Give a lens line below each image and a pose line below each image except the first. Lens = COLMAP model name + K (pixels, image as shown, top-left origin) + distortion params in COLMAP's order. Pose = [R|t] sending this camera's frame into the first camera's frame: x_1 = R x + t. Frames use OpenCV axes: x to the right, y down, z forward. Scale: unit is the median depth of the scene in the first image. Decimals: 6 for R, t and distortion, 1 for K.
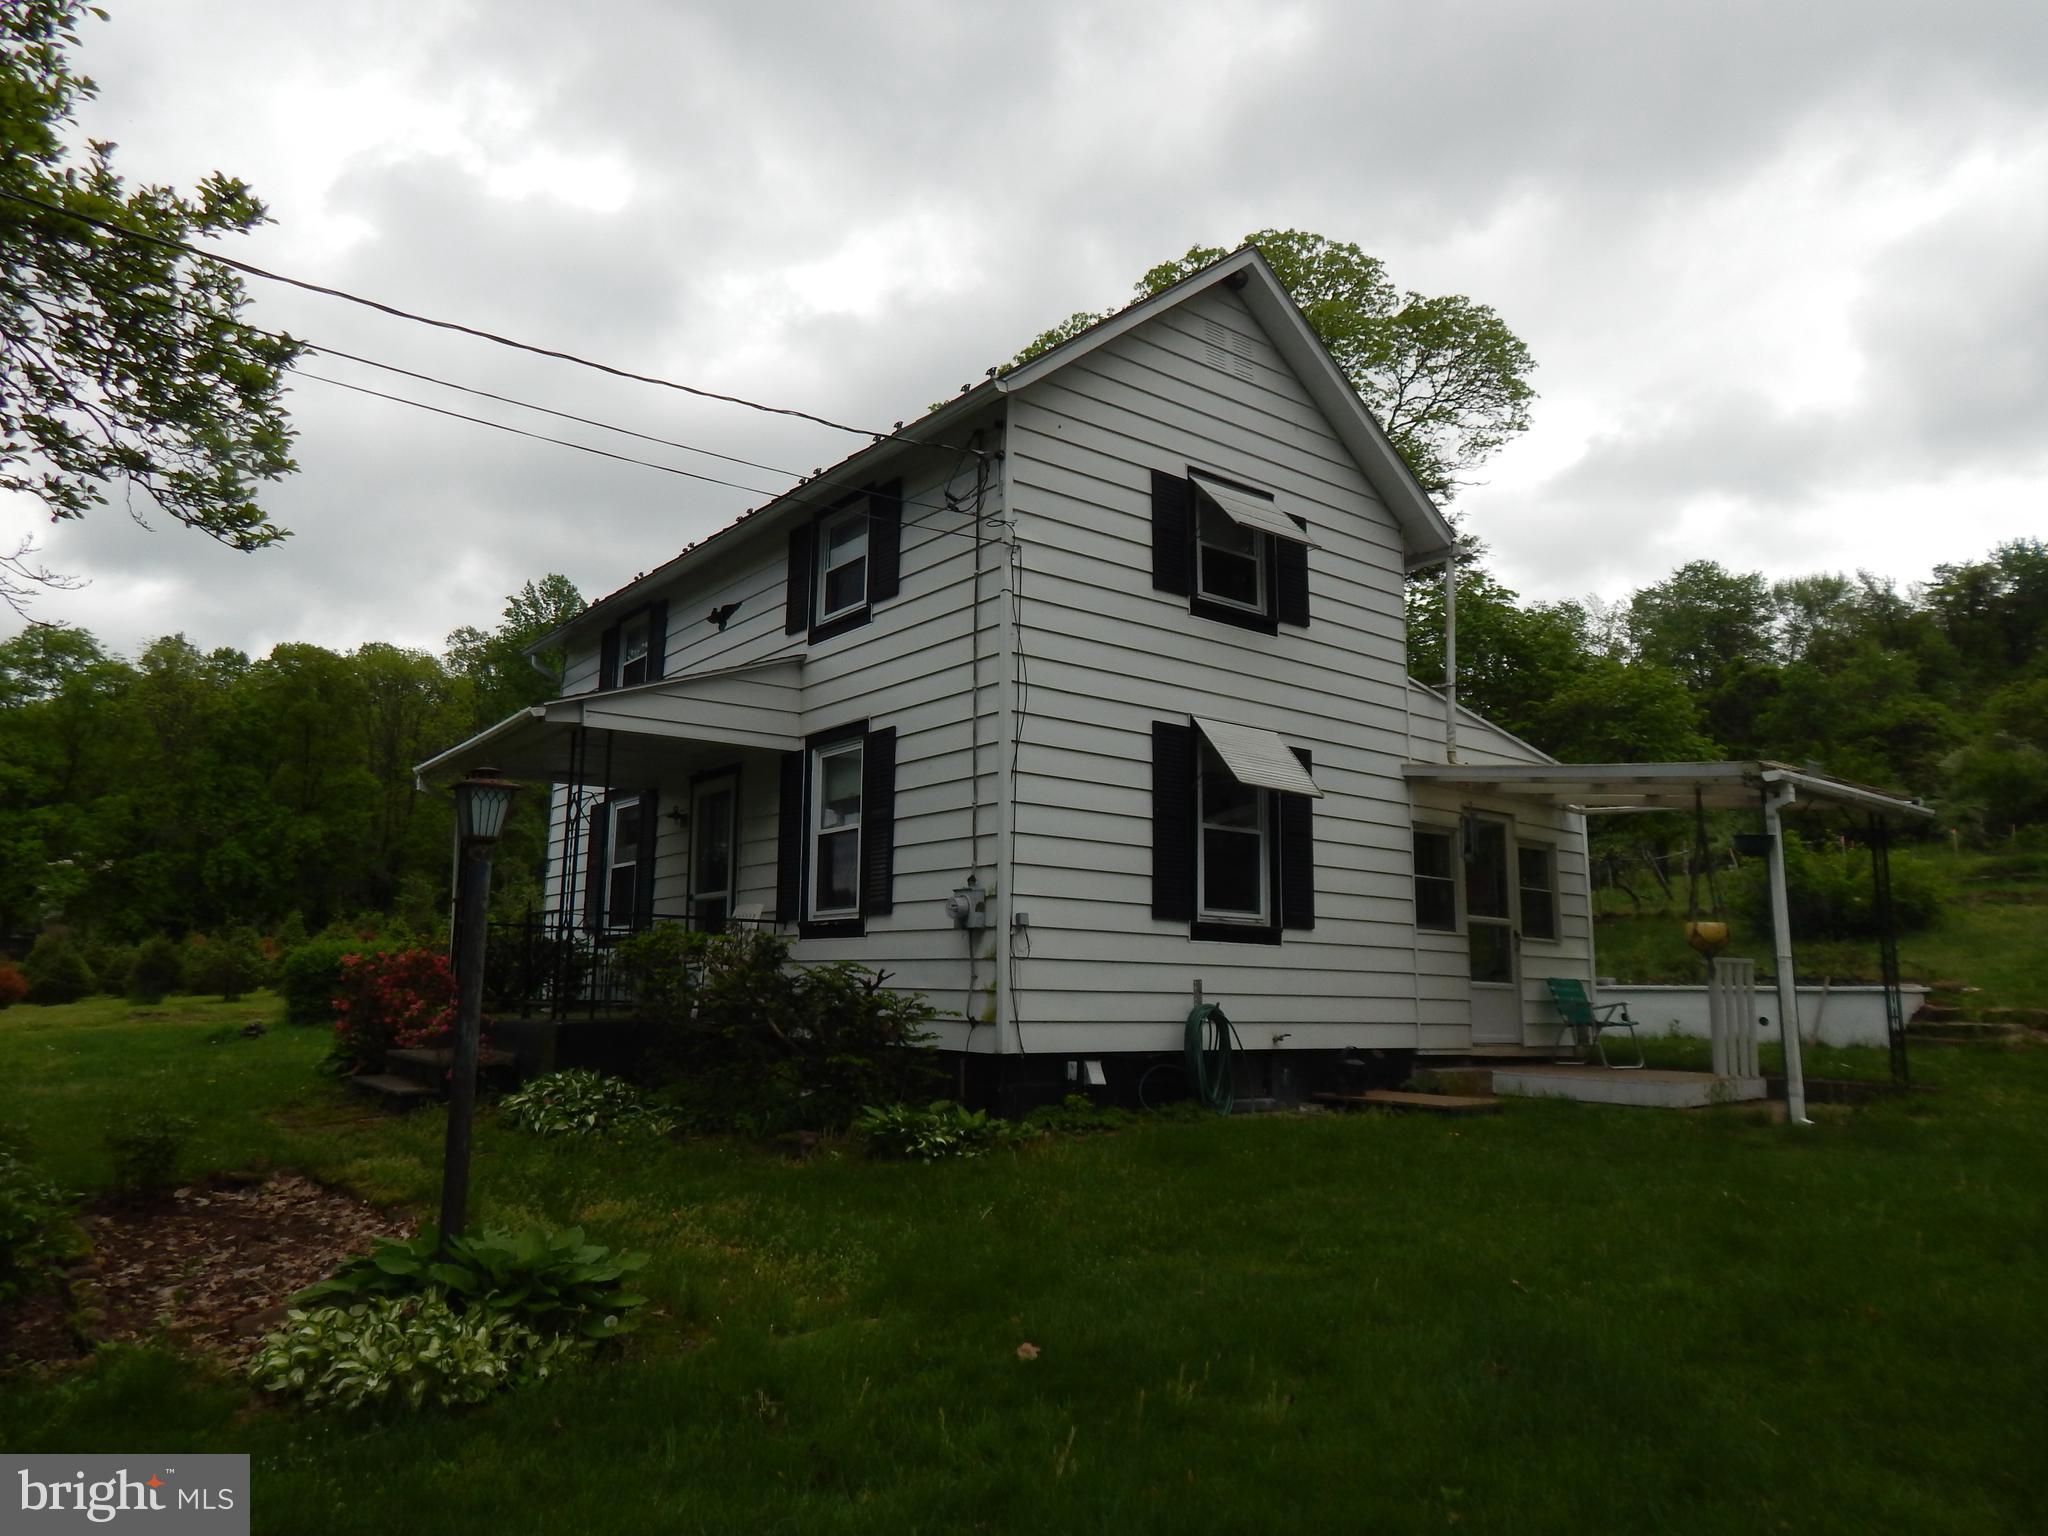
lens RADIAL K [[1408.9, 0, 1002.9], [0, 1408.9, 756.7], [0, 0, 1]] dist [0.037995, -0.027424]
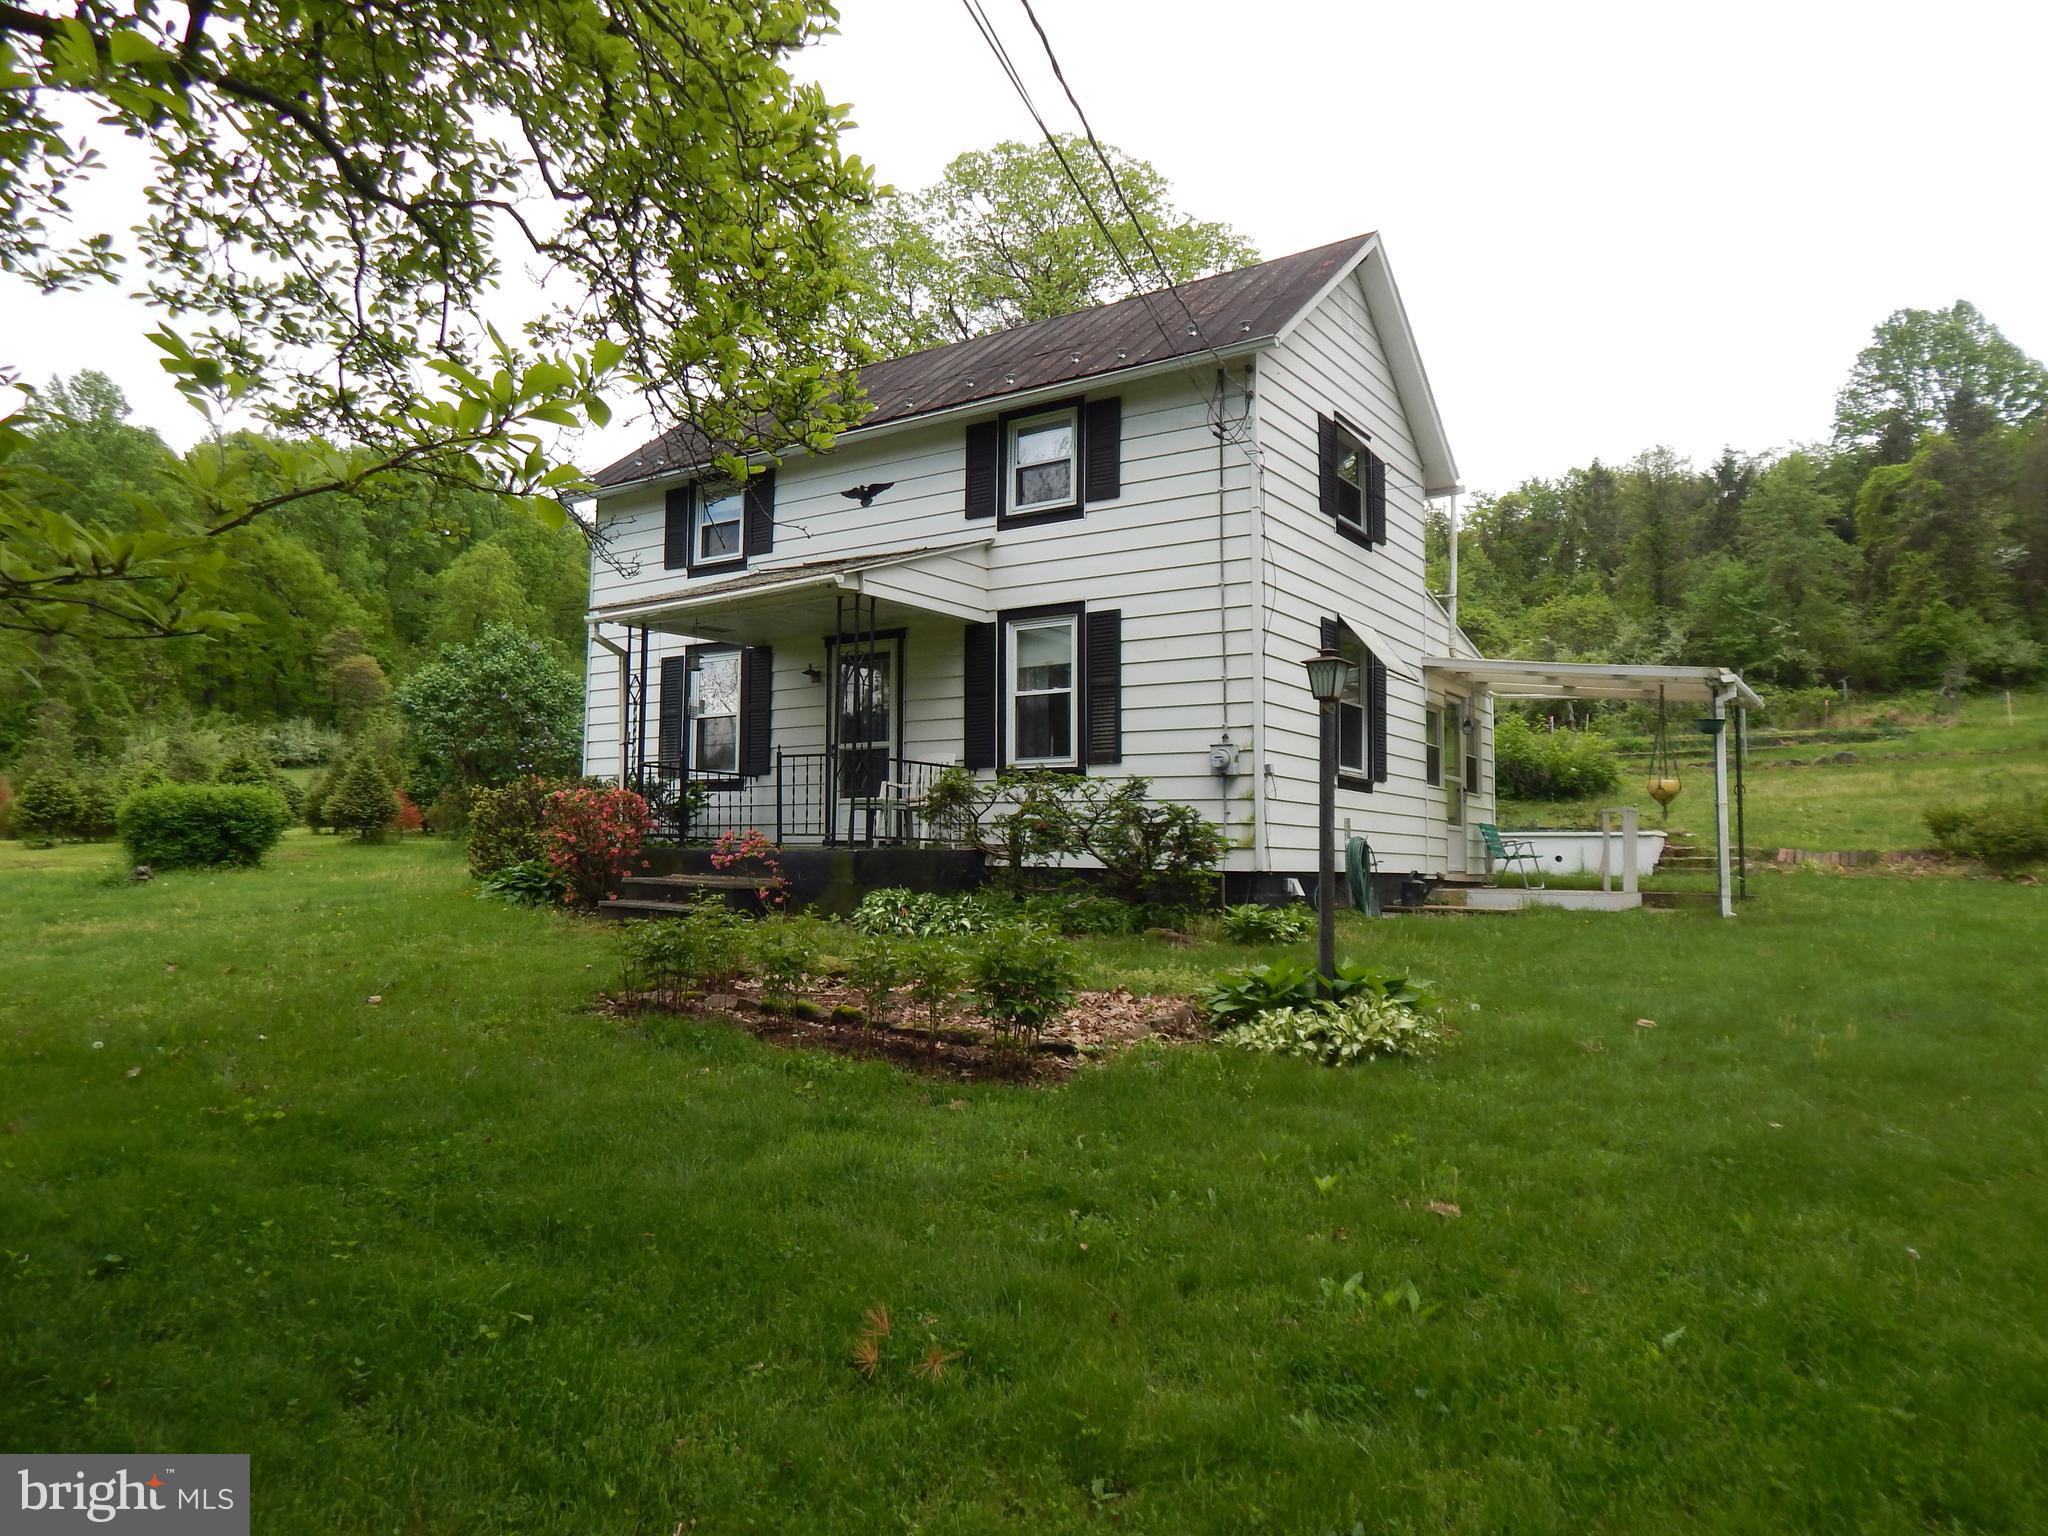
lens RADIAL K [[1411.0, 0, 1034.8], [0, 1411.0, 749.3], [0, 0, 1]] dist [0.055737, -0.009410]
pose [[0.948615, 0.023517, 0.315556, -0.509945], [-0.052081, 0.995238, 0.082394, 0.002099], [-0.312116, -0.094595, 0.945323, -0.129147]]
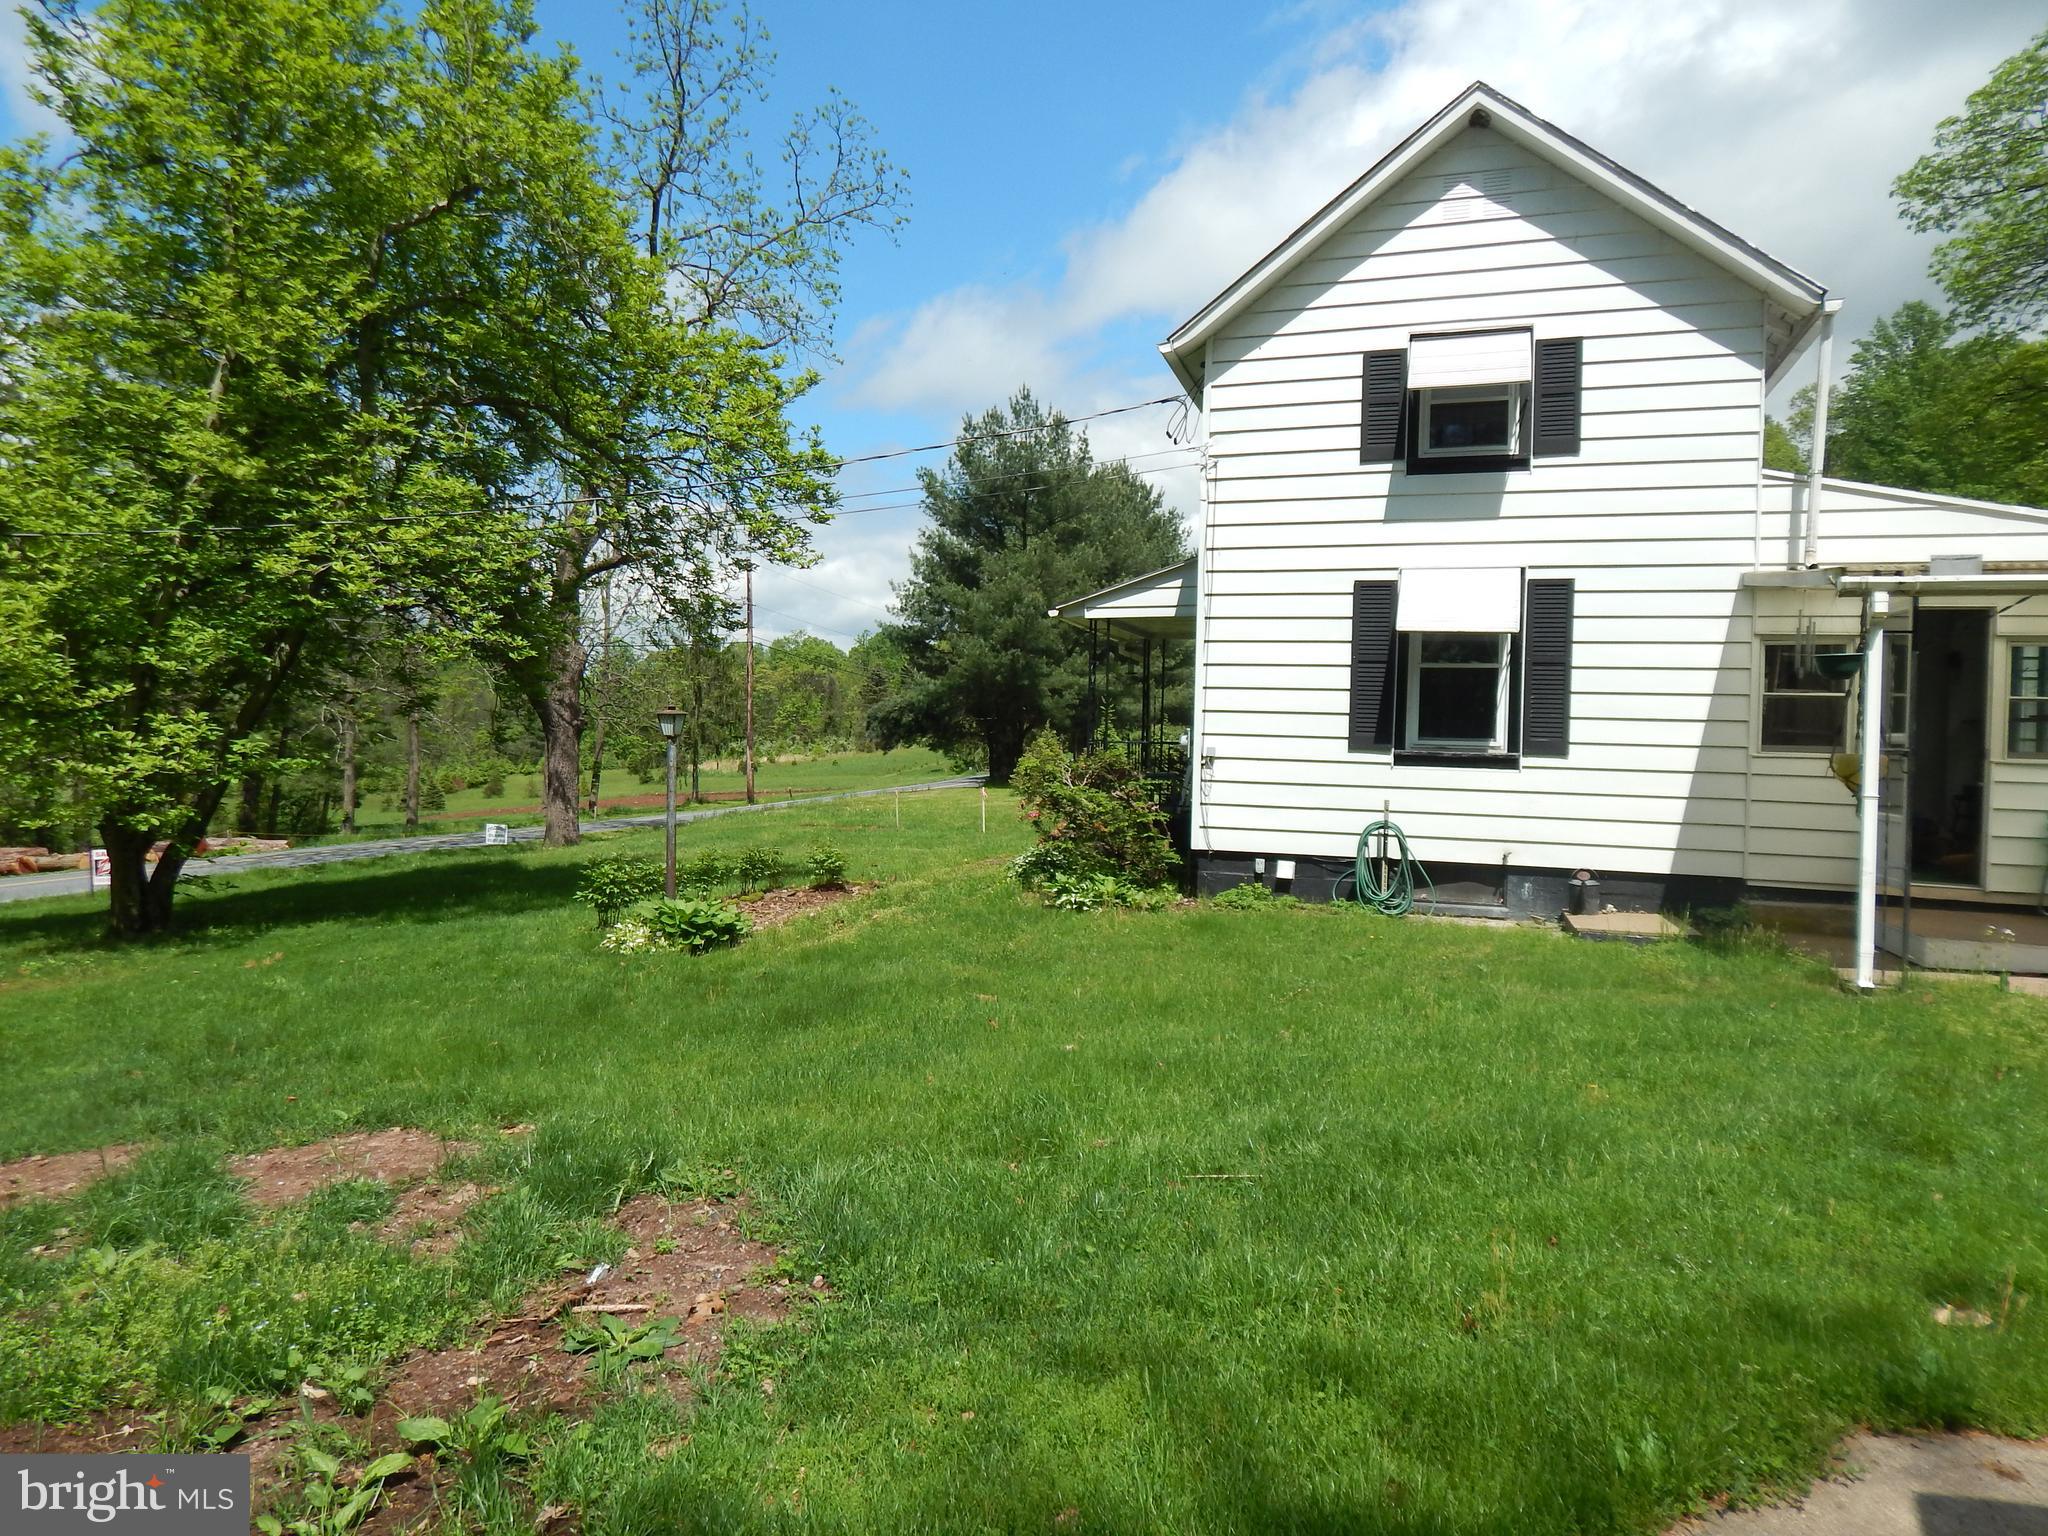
lens RADIAL K [[1397.8, 0, 1013.2], [0, 1397.8, 754.6], [0, 0, 1]] dist [0.021195, -0.011098]
pose [[0.540358, 0.011277, -0.841360, 0.886715], [0.126397, 0.987477, 0.094412, -0.027312], [0.831888, -0.157362, 0.532165, 0.116527]]
